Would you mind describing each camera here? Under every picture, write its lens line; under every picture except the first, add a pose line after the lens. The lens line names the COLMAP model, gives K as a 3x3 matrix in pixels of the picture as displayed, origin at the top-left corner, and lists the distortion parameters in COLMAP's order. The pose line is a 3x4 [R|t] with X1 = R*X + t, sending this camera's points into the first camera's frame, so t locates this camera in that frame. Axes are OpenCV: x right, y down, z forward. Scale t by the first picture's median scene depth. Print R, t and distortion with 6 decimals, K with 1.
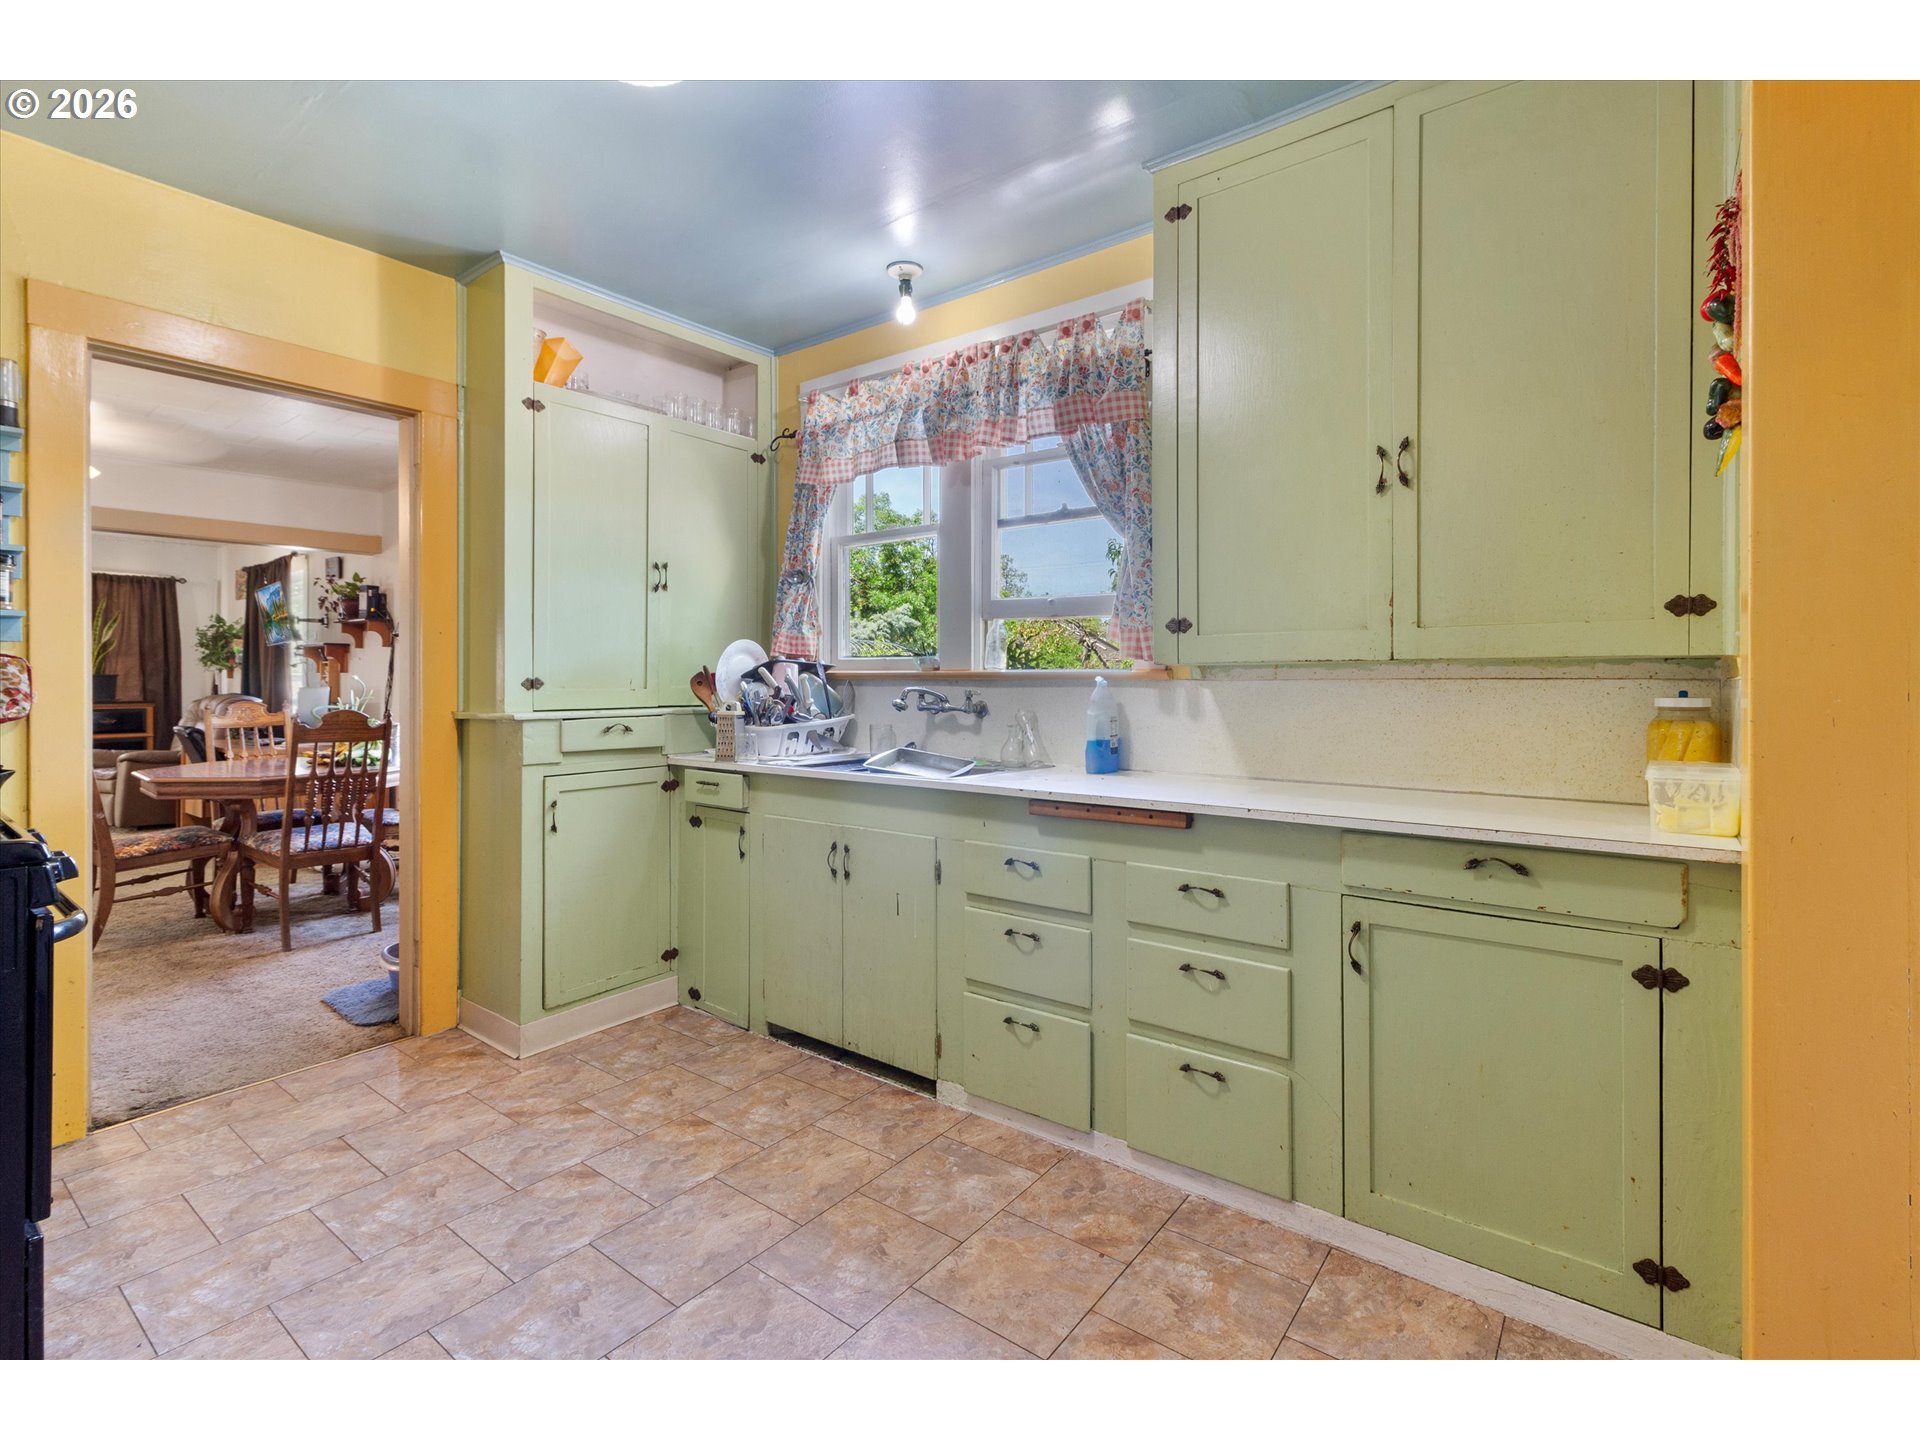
lens RADIAL K [[888.2, 0, 969.7], [0, 888.2, 699.8], [0, 0, 1]] dist [0.001795, 0.000411]
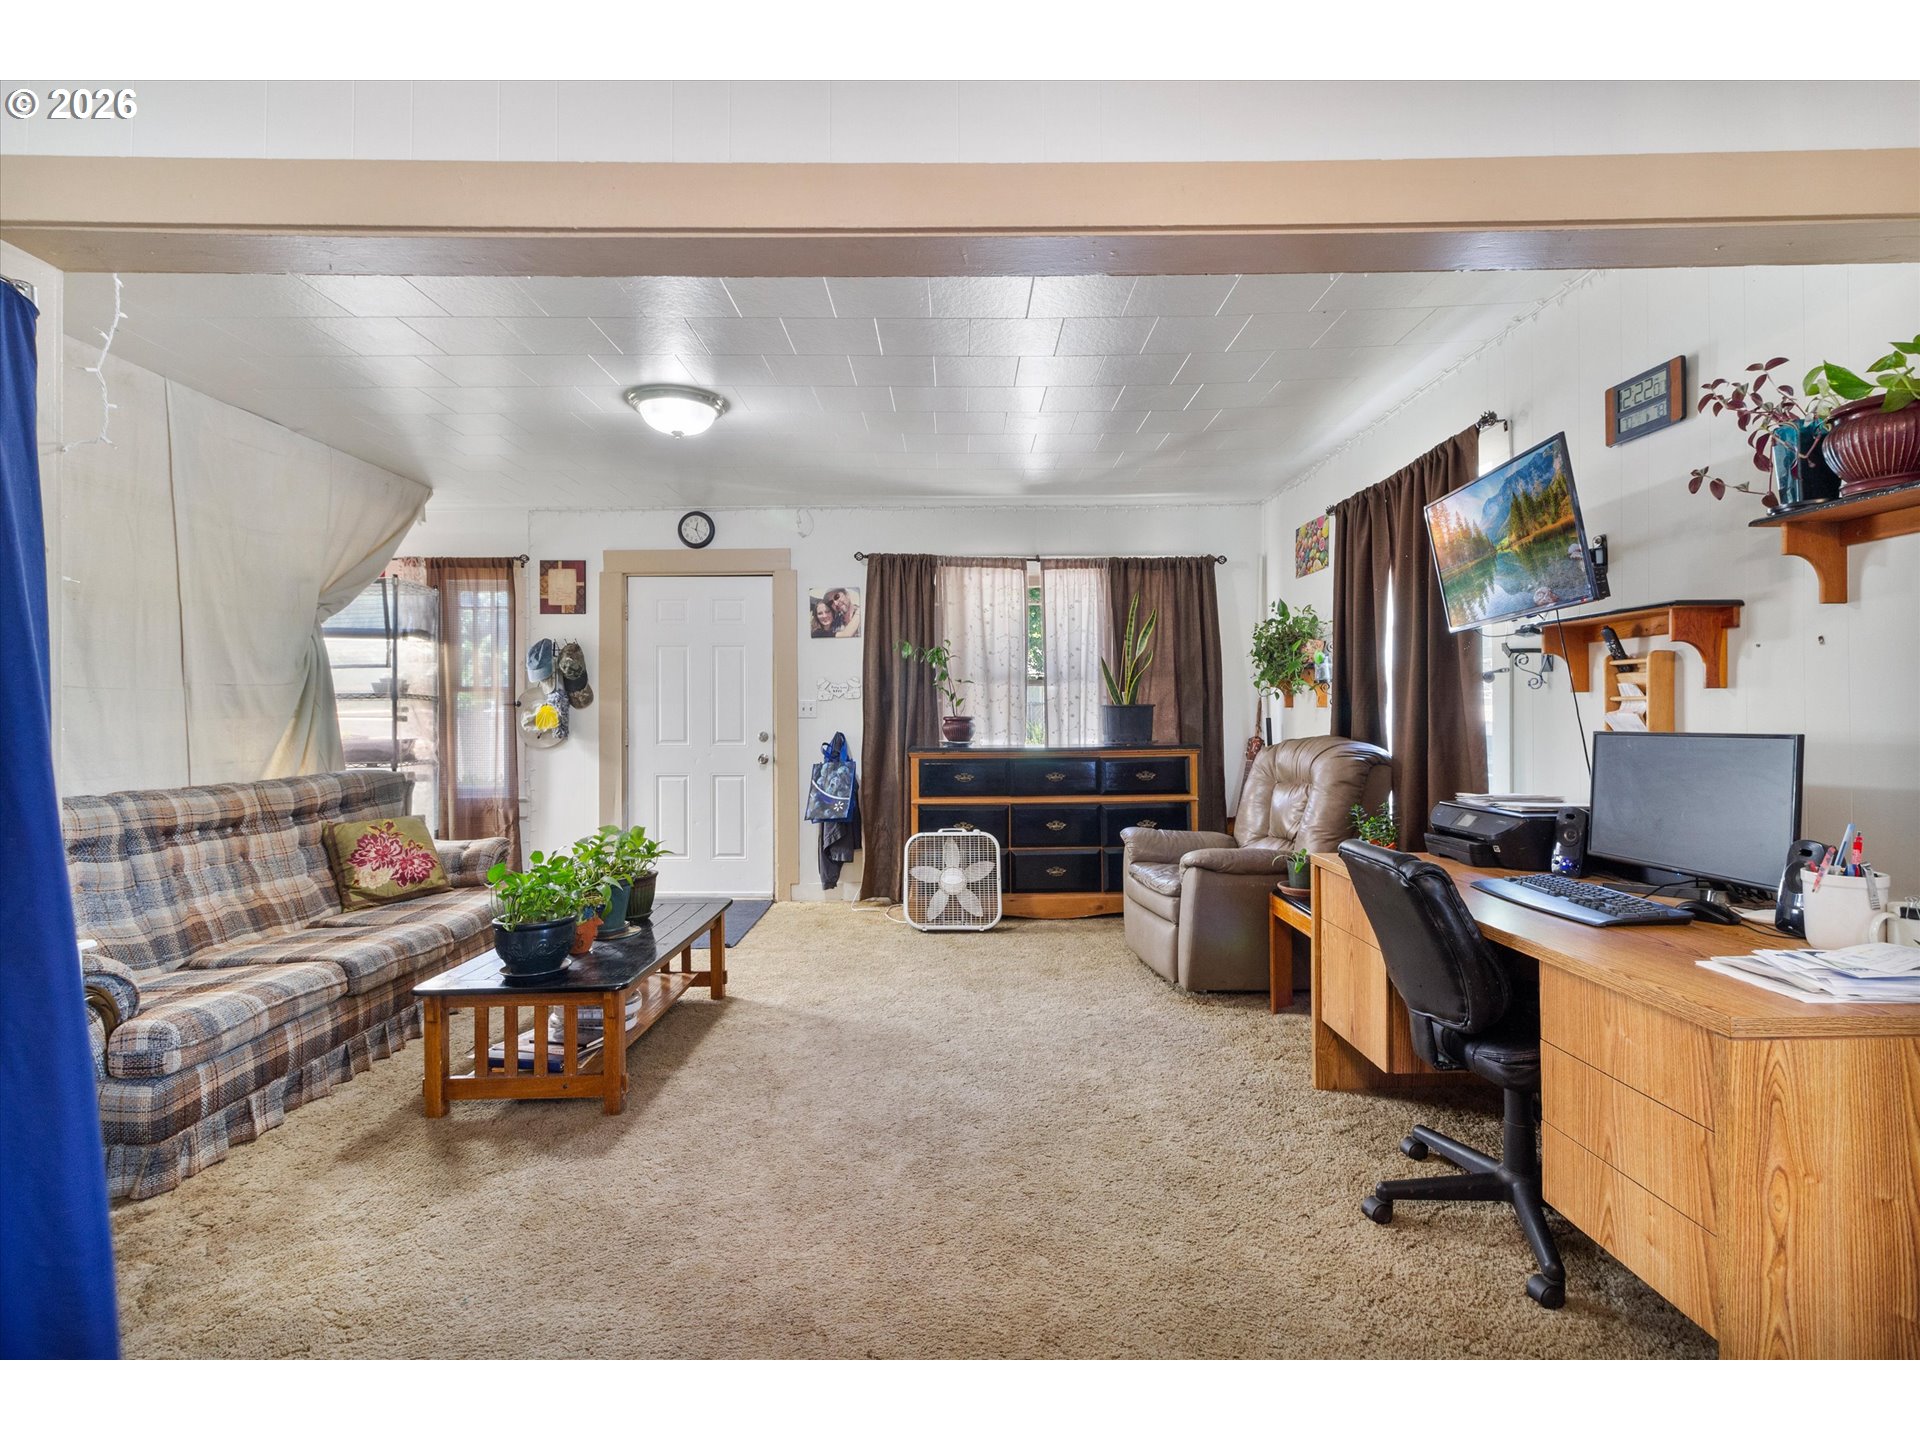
lens RADIAL K [[888.2, 0, 969.7], [0, 888.2, 699.8], [0, 0, 1]] dist [0.001795, 0.000411]
pose [[0.622597, -0.020904, -0.782263, -0.576930], [0.000394, 0.999651, -0.026400, -0.015816], [0.782542, 0.016129, 0.622388, 0.528500]]
